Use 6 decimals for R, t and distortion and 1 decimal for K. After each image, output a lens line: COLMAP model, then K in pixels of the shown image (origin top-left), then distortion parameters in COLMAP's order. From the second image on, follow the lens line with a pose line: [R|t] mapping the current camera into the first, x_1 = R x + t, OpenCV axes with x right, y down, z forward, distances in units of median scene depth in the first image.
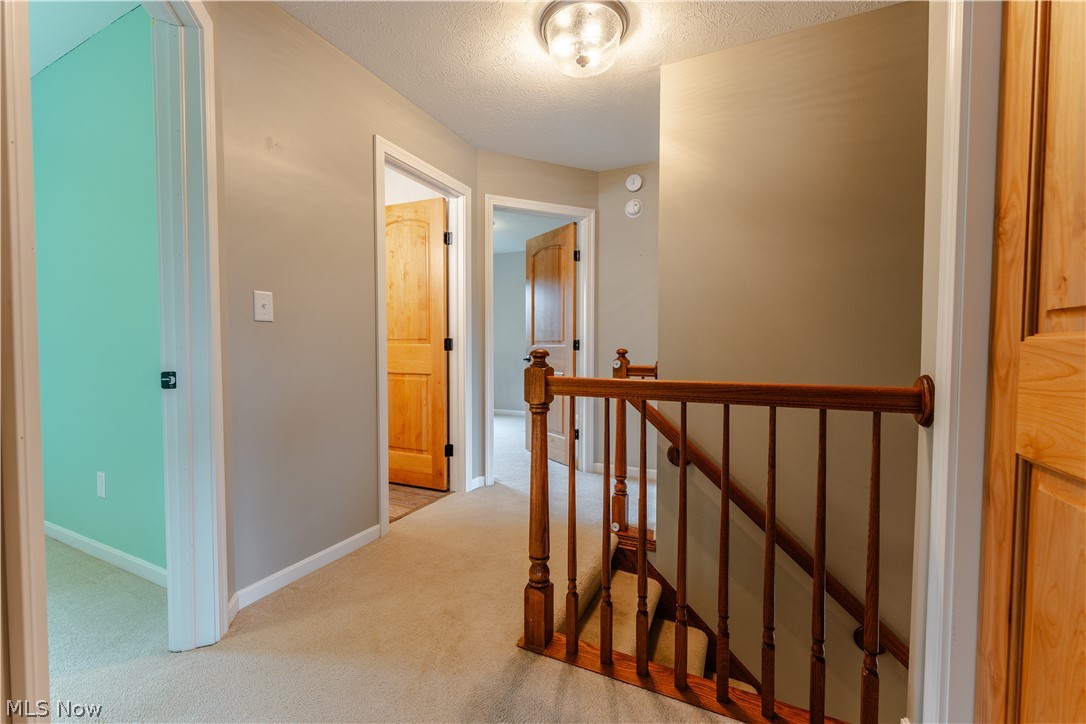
lens RADIAL K [[433.1, 0, 542.5], [0, 433.1, 362.5], [0, 0, 1]] dist [-0.009542, 0.000757]
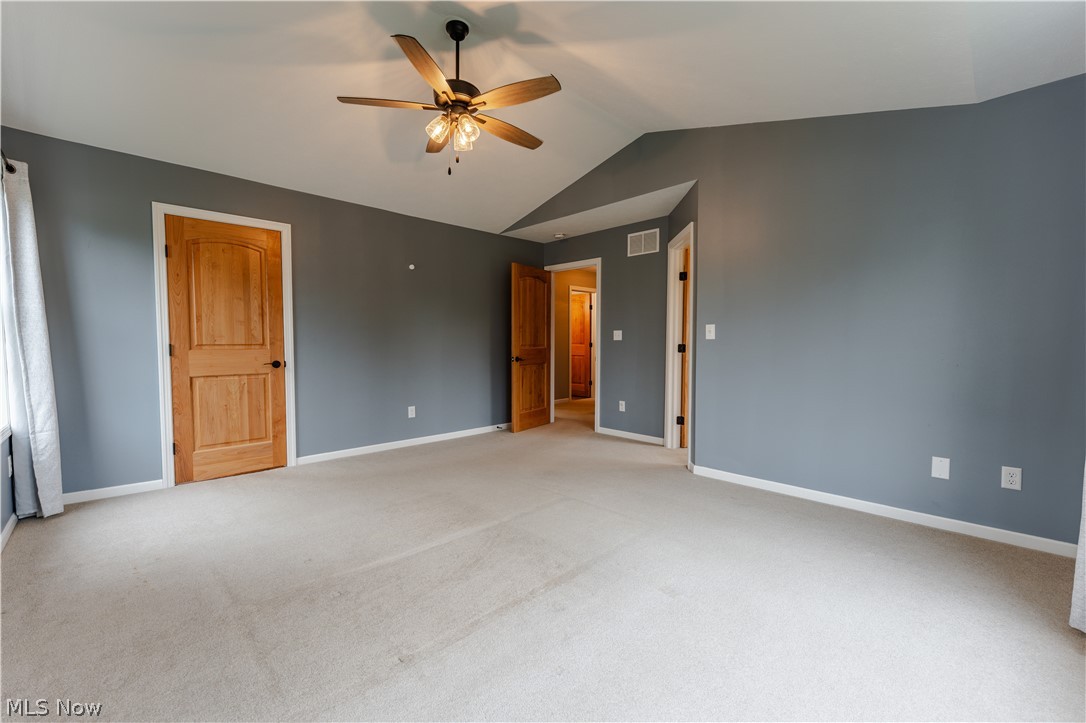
lens RADIAL K [[433.1, 0, 542.3], [0, 433.1, 363.7], [0, 0, 1]] dist [-0.009542, 0.000757]
pose [[0.941825, 0.015076, -0.335765, 0.424885], [-0.008855, 0.999760, 0.020053, 0.025393], [0.335986, -0.015913, 0.941732, -1.723841]]
